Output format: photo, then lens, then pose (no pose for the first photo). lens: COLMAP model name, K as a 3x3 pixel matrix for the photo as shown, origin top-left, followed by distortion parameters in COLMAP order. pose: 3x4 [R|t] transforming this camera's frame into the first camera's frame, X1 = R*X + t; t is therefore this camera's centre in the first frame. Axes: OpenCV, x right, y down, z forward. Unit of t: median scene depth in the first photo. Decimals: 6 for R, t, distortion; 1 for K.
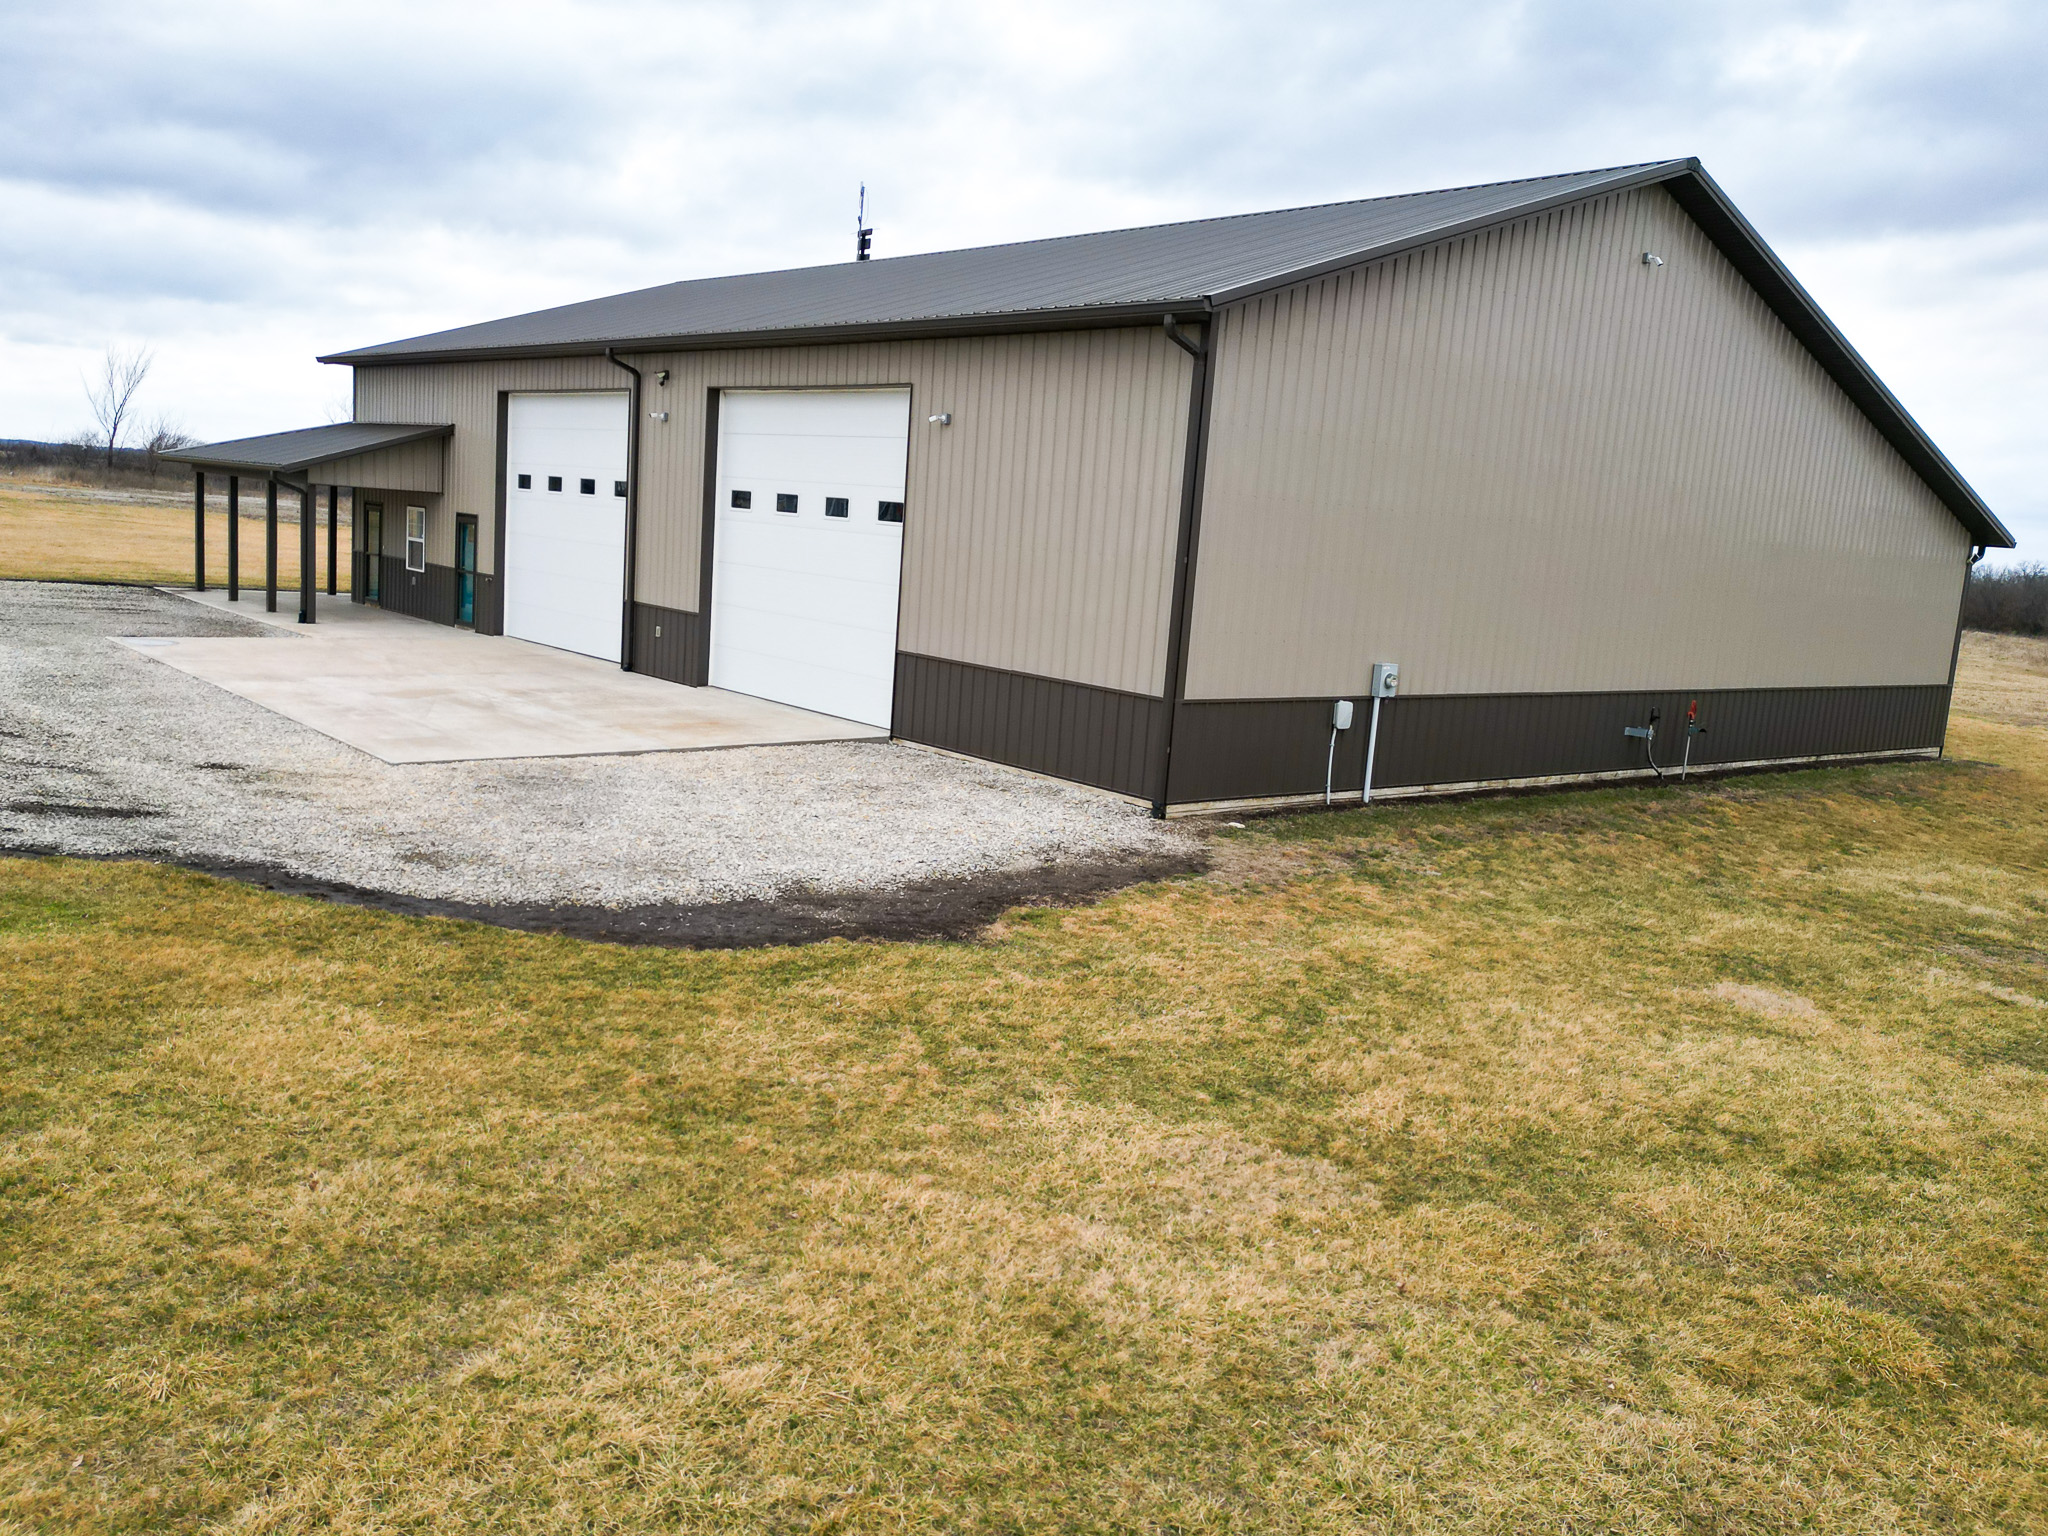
lens RADIAL K [[1601.7, 0, 1024.0], [0, 1601.7, 768.0], [0, 0, 1]] dist [0.010726, 0.009195]
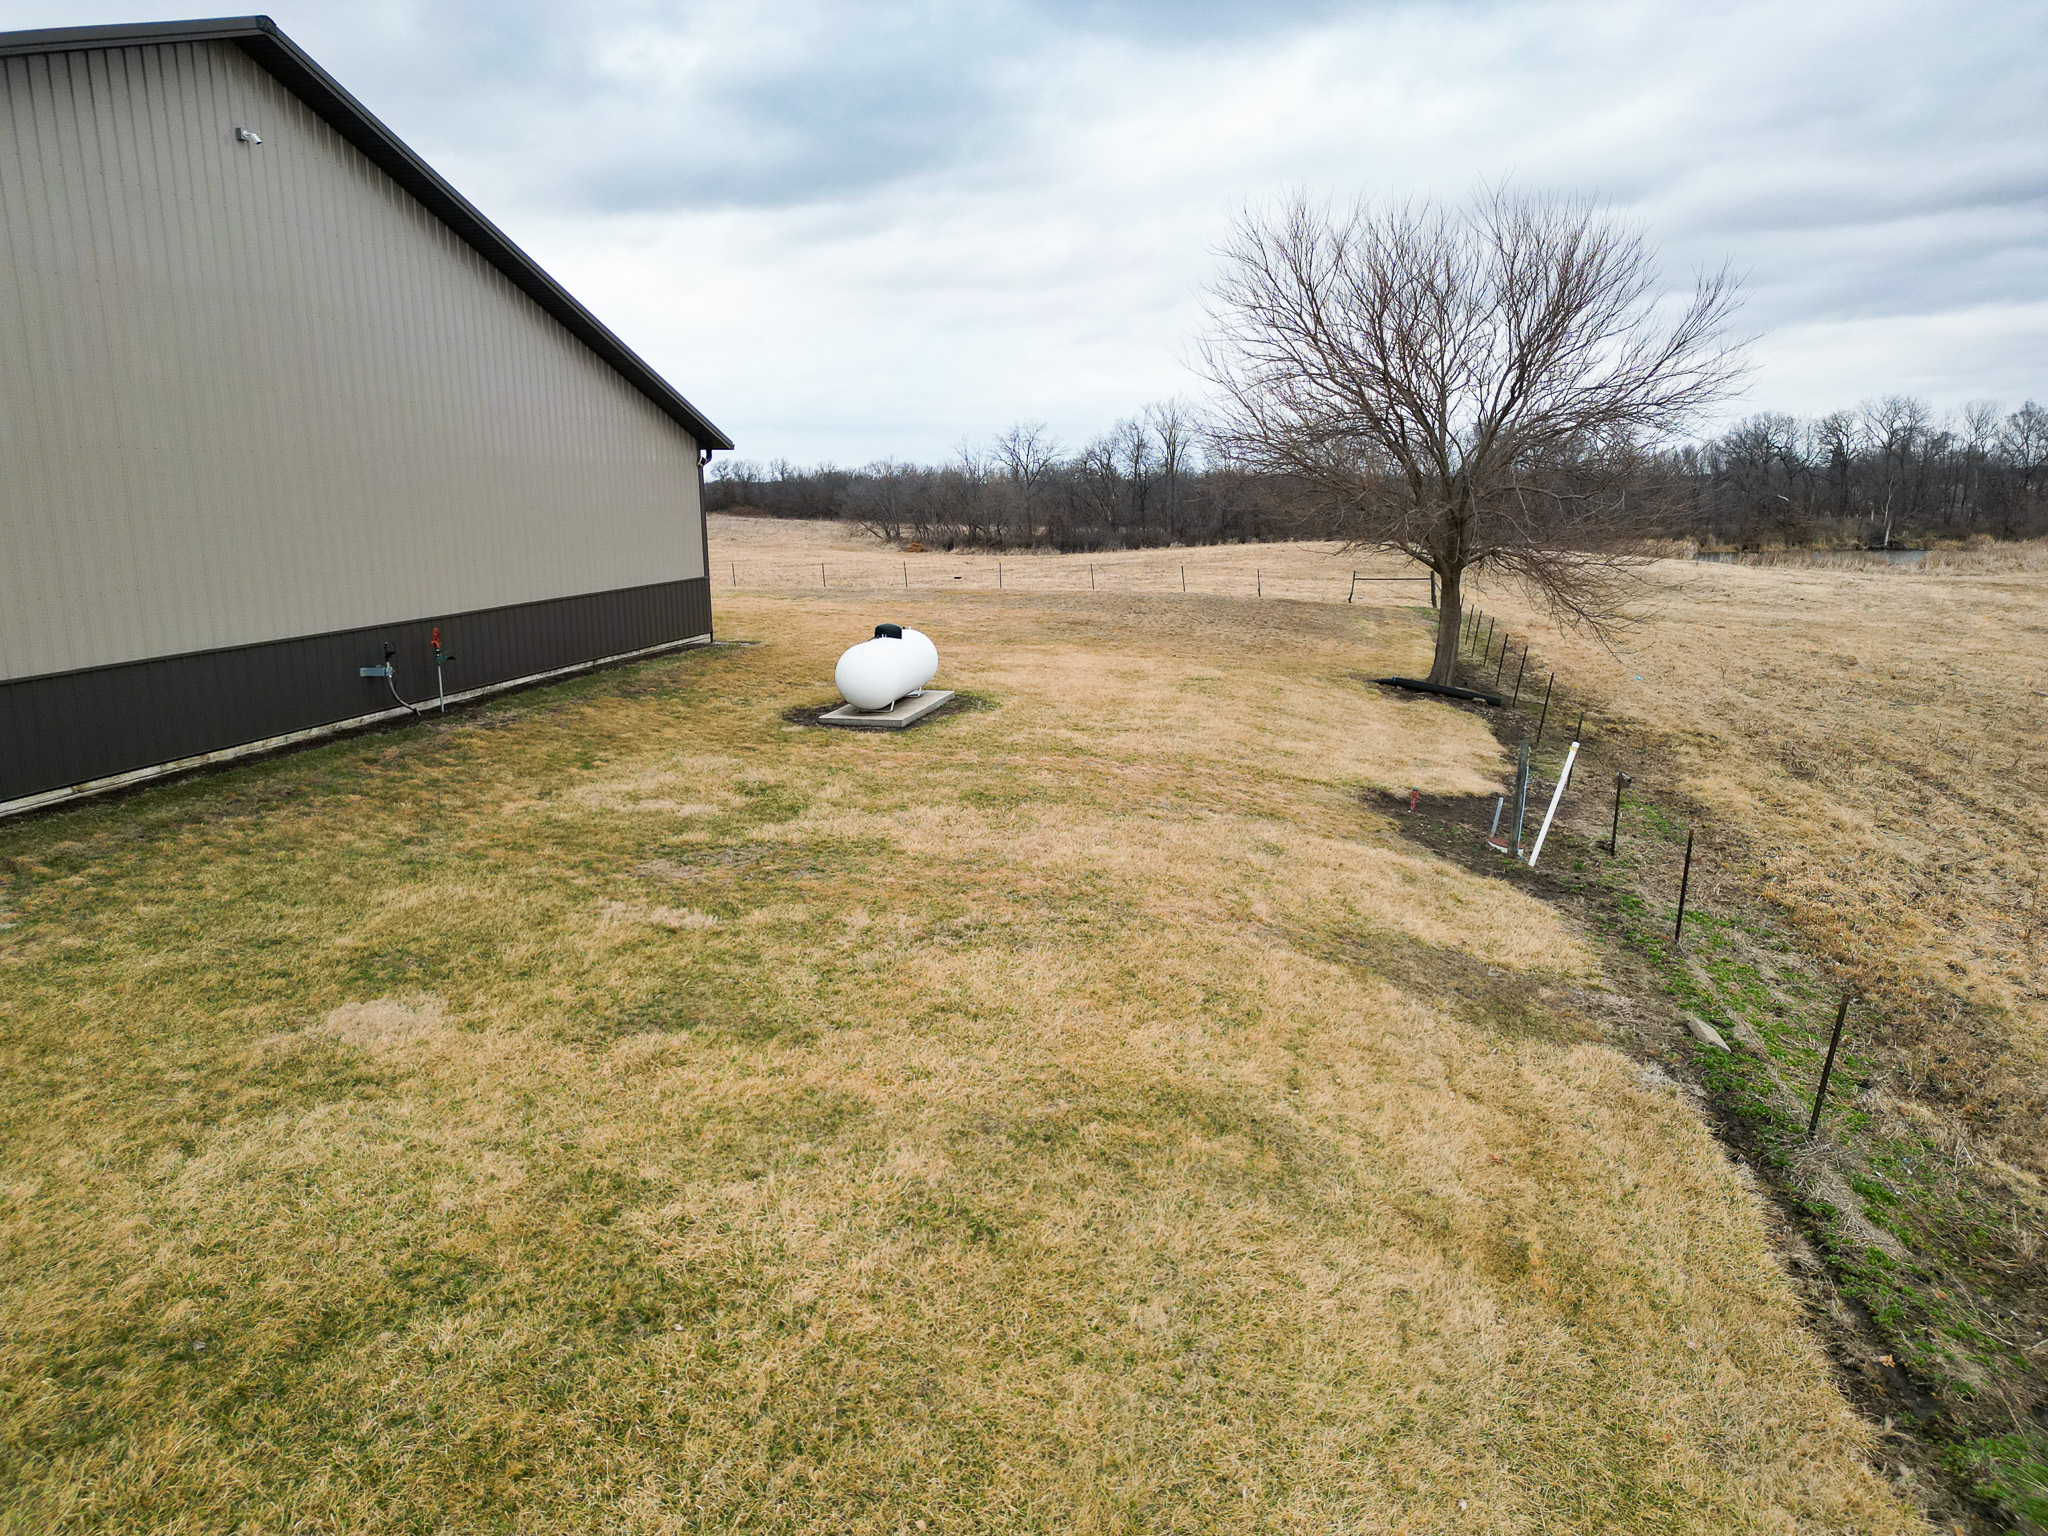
lens RADIAL K [[1430.3, 0, 1024.0], [0, 1430.3, 768.0], [0, 0, 1]] dist [0.002946, -0.031381]
pose [[0.766786, -0.192585, 0.612332, 0.169632], [0.150847, 0.981280, 0.119726, -0.010889], [-0.623927, 0.000564, 0.781483, 0.135460]]
